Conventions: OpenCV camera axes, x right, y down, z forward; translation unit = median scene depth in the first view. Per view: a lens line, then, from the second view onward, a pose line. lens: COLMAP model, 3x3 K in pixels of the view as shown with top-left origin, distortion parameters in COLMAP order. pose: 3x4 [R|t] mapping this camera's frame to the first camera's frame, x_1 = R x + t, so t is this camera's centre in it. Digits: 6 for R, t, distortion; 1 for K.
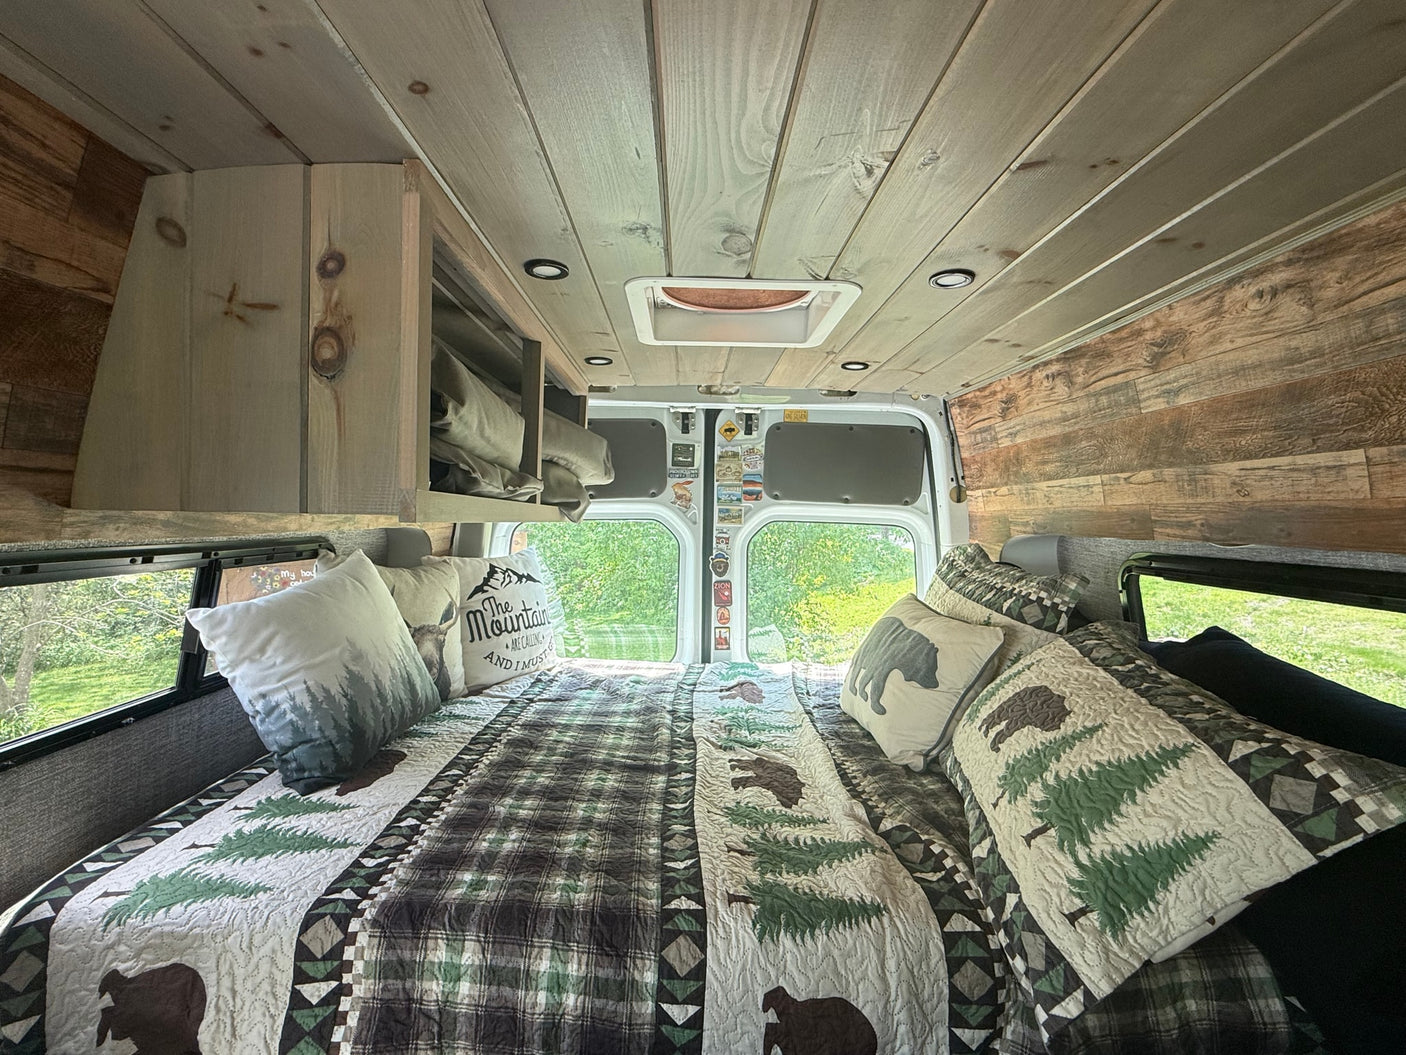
lens RADIAL K [[648.8, 0, 696.9], [0, 648.8, 530.3], [0, 0, 1]] dist [0.001252, 0.000010]
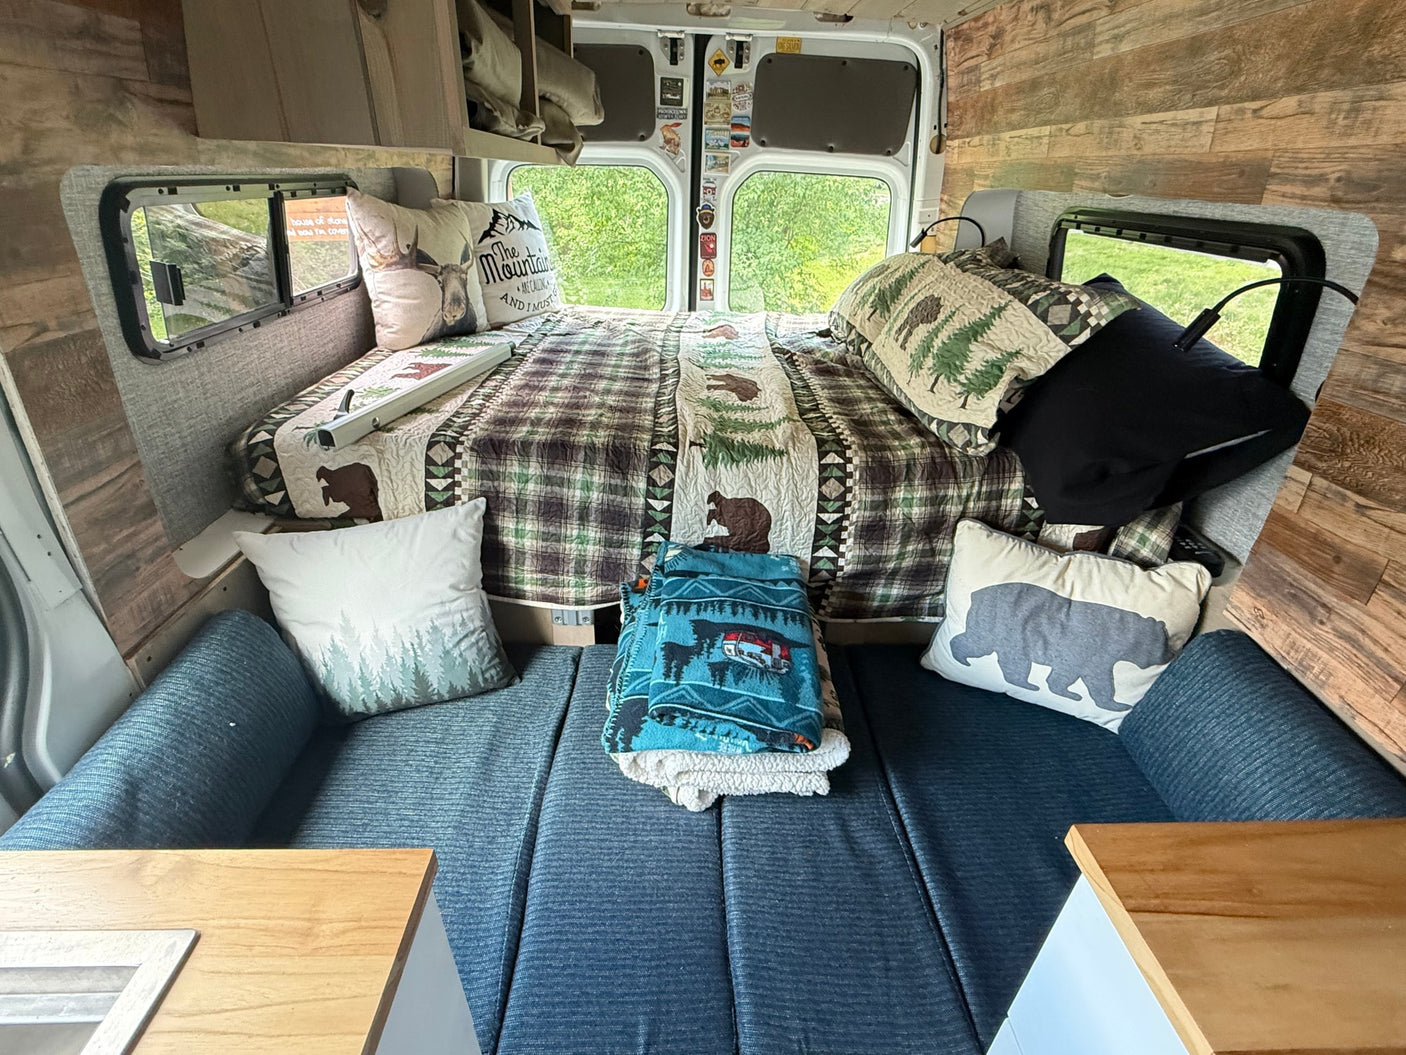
lens RADIAL K [[643.4, 0, 698.0], [0, 643.4, 534.1], [0, 0, 1]] dist [0.001324, -0.000170]
pose [[0.999757, 0.012564, 0.018122, 0.012533], [-0.019650, 0.880532, 0.473578, 0.016177], [-0.010007, -0.473819, 0.880565, -0.239604]]
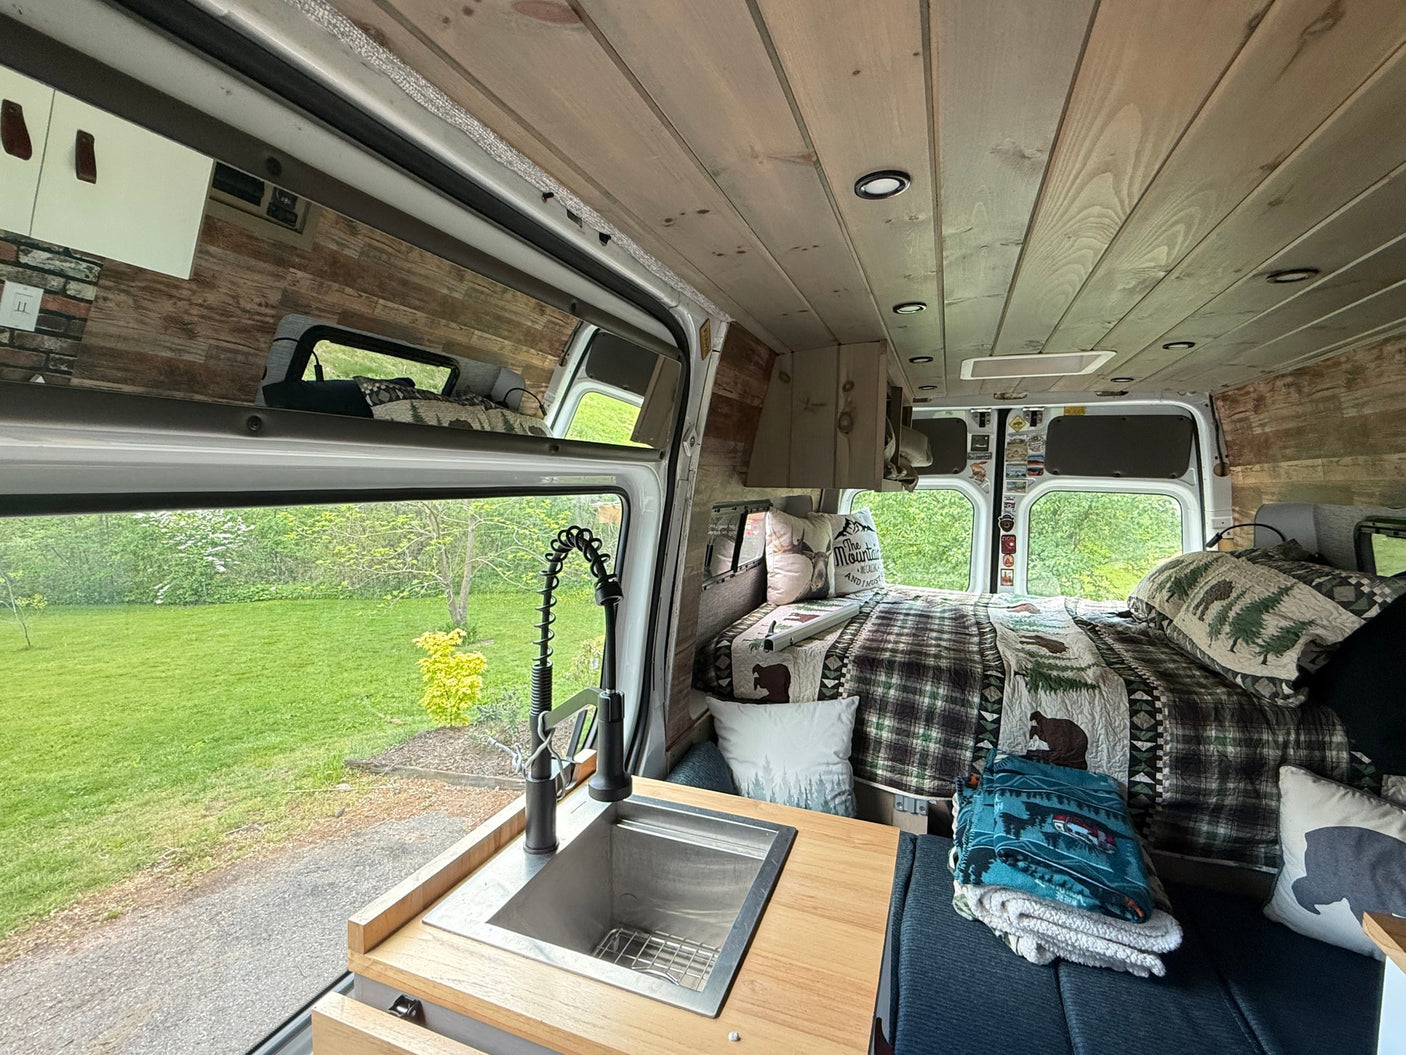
lens RADIAL K [[648.8, 0, 696.9], [0, 648.8, 530.3], [0, 0, 1]] dist [0.001252, 0.000010]
pose [[0.926283, 0.024910, -0.376004, -0.072381], [-0.006247, 0.998691, 0.050775, 0.004384], [0.376776, -0.044683, 0.925226, -0.669980]]
